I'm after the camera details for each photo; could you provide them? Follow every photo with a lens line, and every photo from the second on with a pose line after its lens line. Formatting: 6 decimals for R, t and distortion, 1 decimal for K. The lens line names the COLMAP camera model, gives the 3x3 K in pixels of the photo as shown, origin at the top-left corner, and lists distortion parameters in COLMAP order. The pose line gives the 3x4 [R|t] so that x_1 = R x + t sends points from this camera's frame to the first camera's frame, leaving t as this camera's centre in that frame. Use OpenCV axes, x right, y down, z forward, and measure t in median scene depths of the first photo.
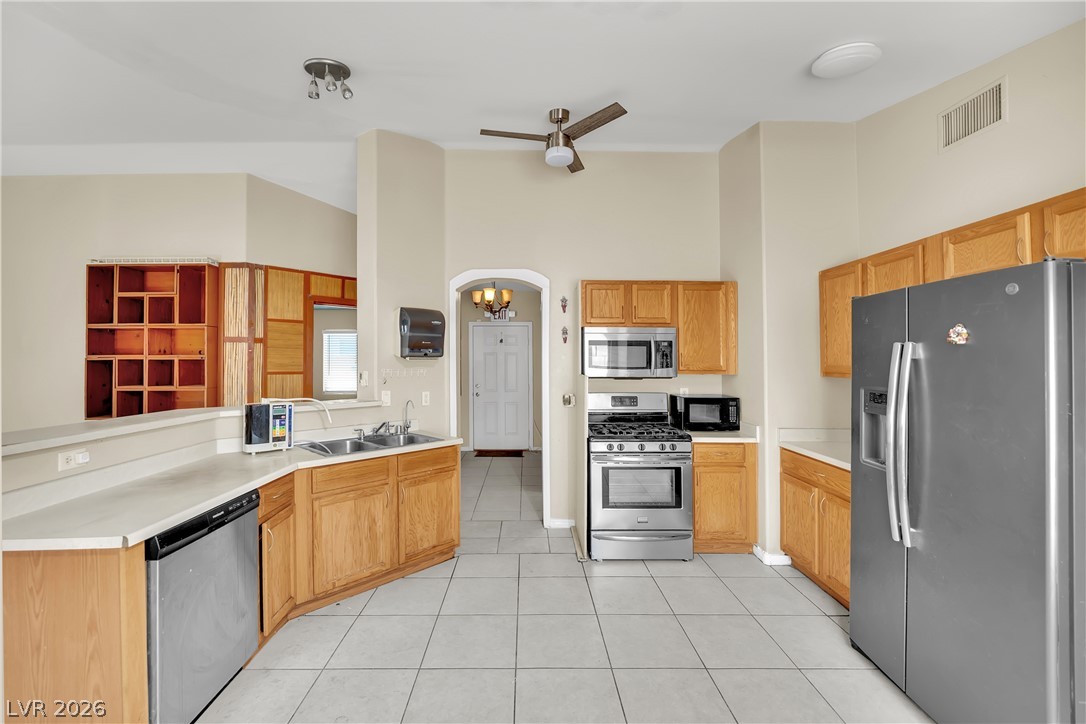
lens RADIAL K [[446.7, 0, 537.3], [0, 446.7, 359.9], [0, 0, 1]] dist [-0.009059, -0.007377]
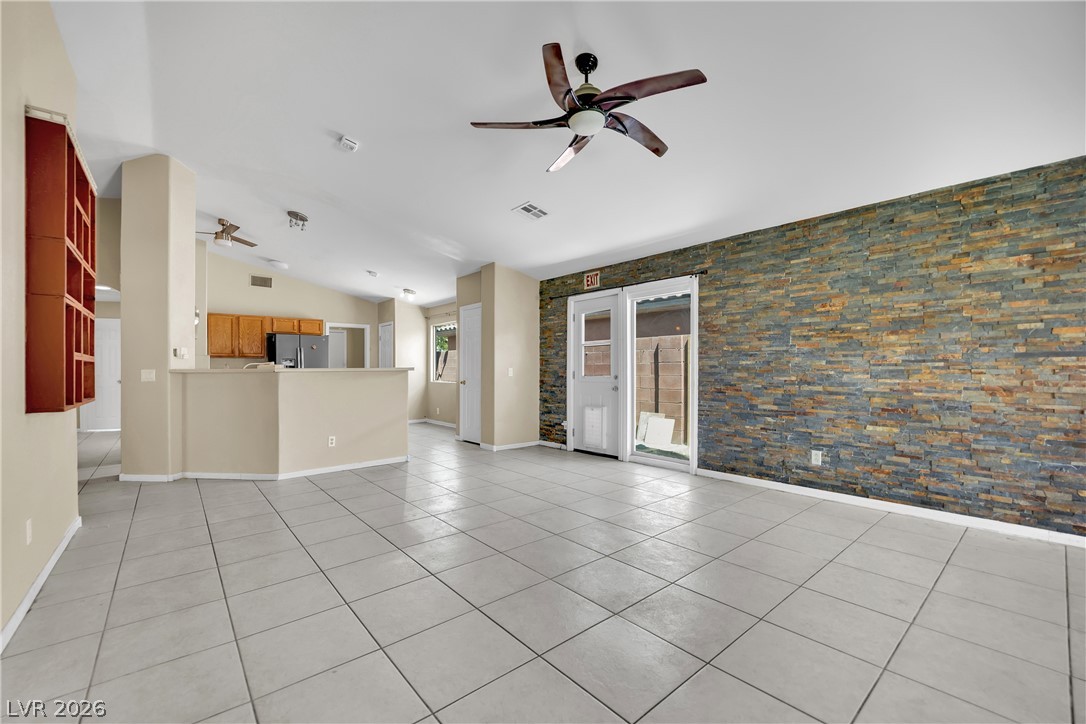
lens RADIAL K [[442.2, 0, 542.4], [0, 442.2, 375.8], [0, 0, 1]] dist [-0.025793, 0.000109]
pose [[-0.638625, -0.010134, 0.769451, -2.030889], [0.001496, 0.999895, 0.014411, 0.091276], [-0.769517, 0.010355, -0.638543, 0.981299]]
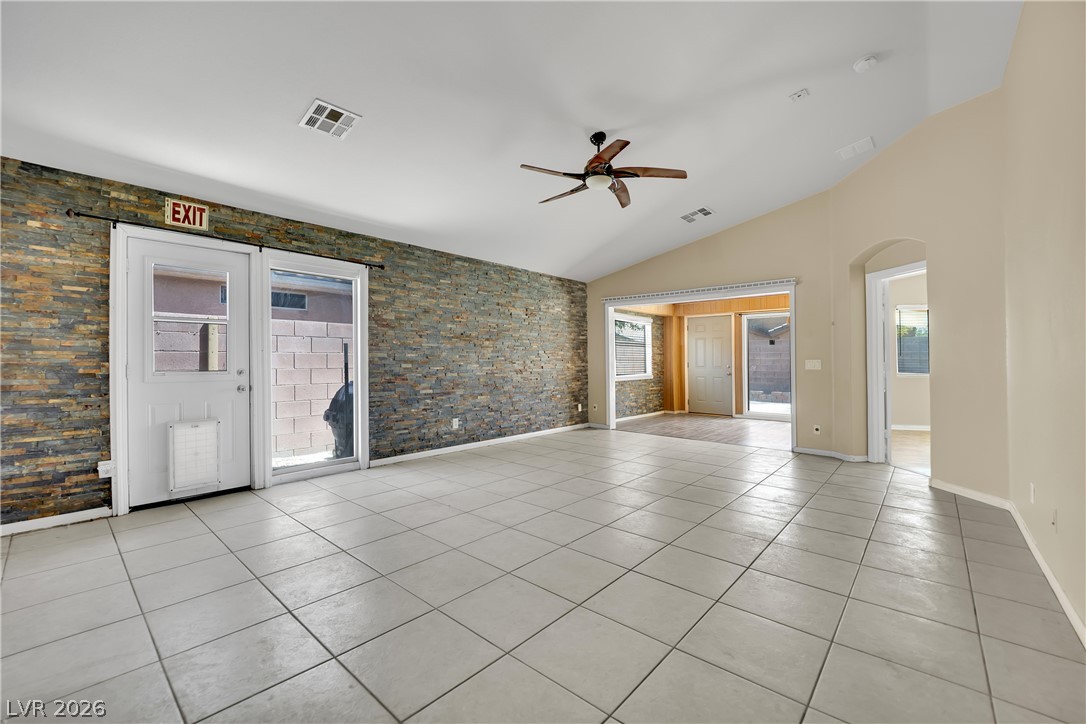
lens RADIAL K [[446.7, 0, 537.3], [0, 446.7, 359.9], [0, 0, 1]] dist [-0.009059, -0.007377]
pose [[-0.679907, -0.002490, -0.733294, -0.719850], [0.002712, 0.999979, -0.005910, 0.097049], [0.733294, -0.006007, -0.679886, 1.046936]]
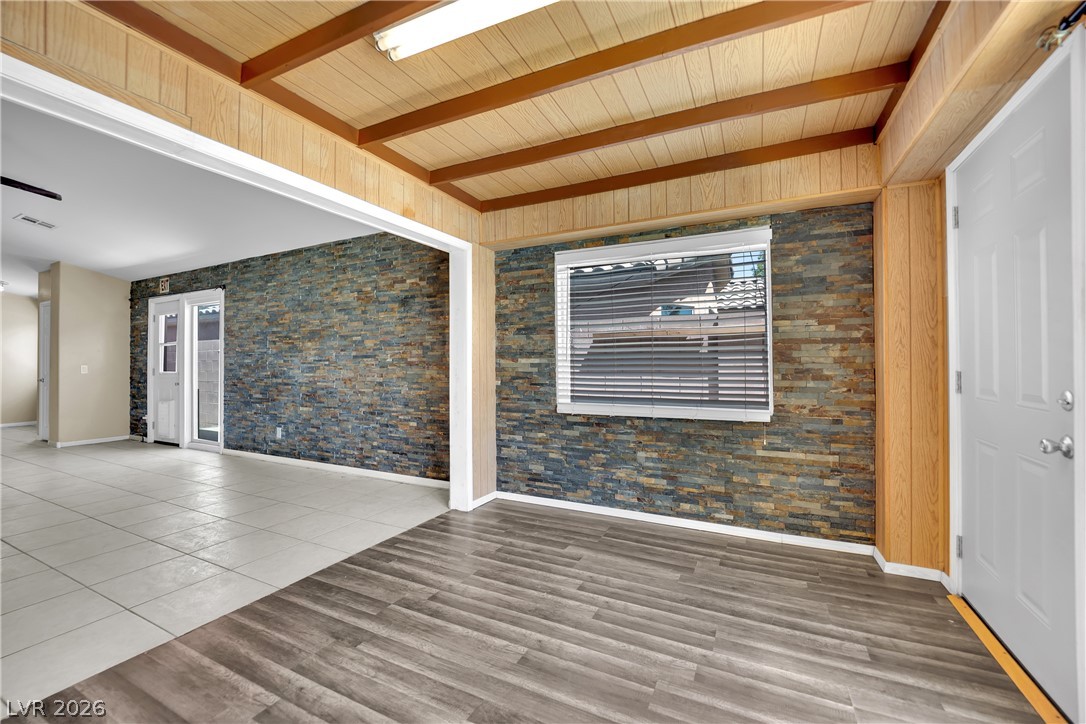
lens RADIAL K [[444.1, 0, 540.2], [0, 444.1, 364.2], [0, 0, 1]] dist [-0.014803, -0.000048]
pose [[-0.886326, 0.003675, 0.463047, -3.037356], [0.002694, 0.999993, -0.002781, 0.091160], [-0.463054, -0.001217, -0.886329, 0.671628]]
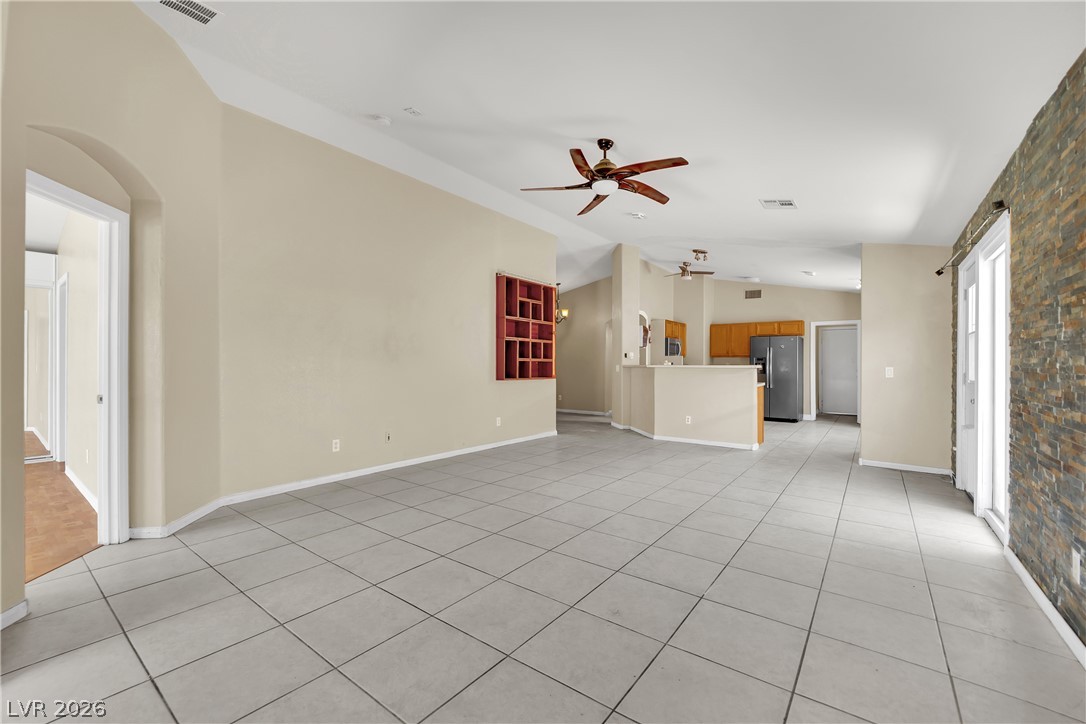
lens RADIAL K [[446.7, 0, 537.3], [0, 446.7, 359.9], [0, 0, 1]] dist [-0.009059, -0.007377]
pose [[0.619253, 0.013095, 0.785082, -2.391921], [-0.011736, 0.999904, -0.007420, 0.085116], [-0.785104, -0.004619, 0.619347, -0.020517]]
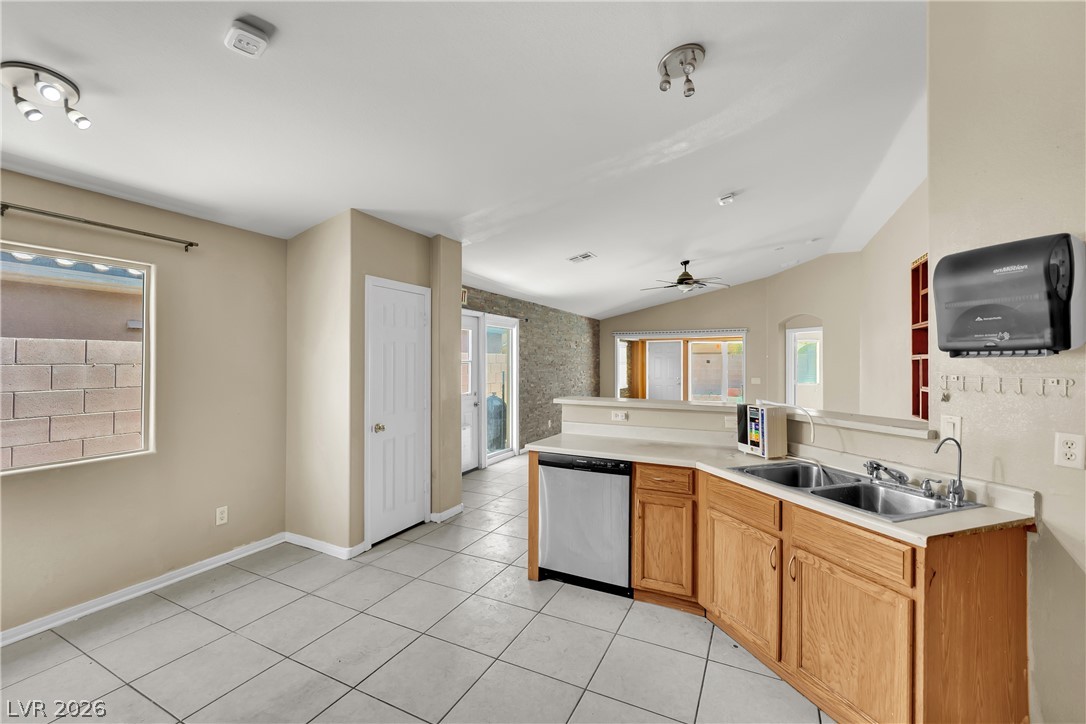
lens RADIAL K [[446.7, 0, 537.3], [0, 446.7, 359.9], [0, 0, 1]] dist [-0.009059, -0.007377]
pose [[-0.458911, -0.005816, -0.888463, 0.348386], [0.002572, 0.999966, -0.007874, 0.005733], [0.888479, -0.005898, -0.458880, 0.768576]]
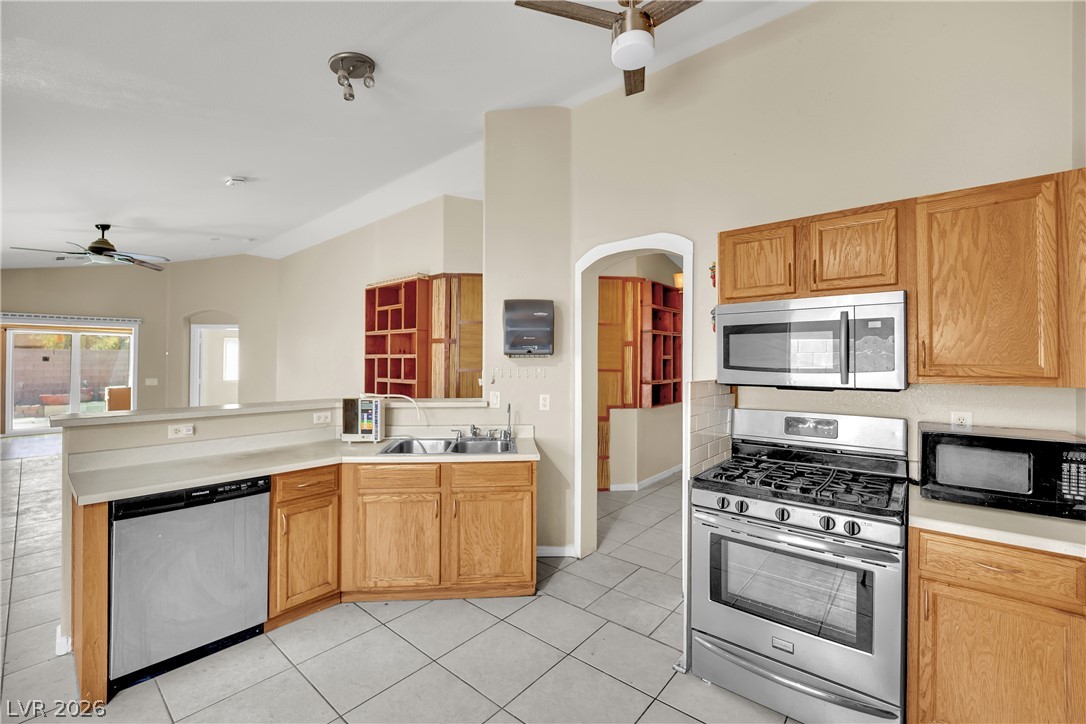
lens RADIAL K [[444.1, 0, 540.2], [0, 444.1, 364.2], [0, 0, 1]] dist [-0.014803, -0.000048]
pose [[0.752379, 0.005664, -0.658707, 0.328773], [0.001994, 0.999939, 0.010875, 0.003369], [0.658728, -0.009496, 0.752321, 0.354314]]
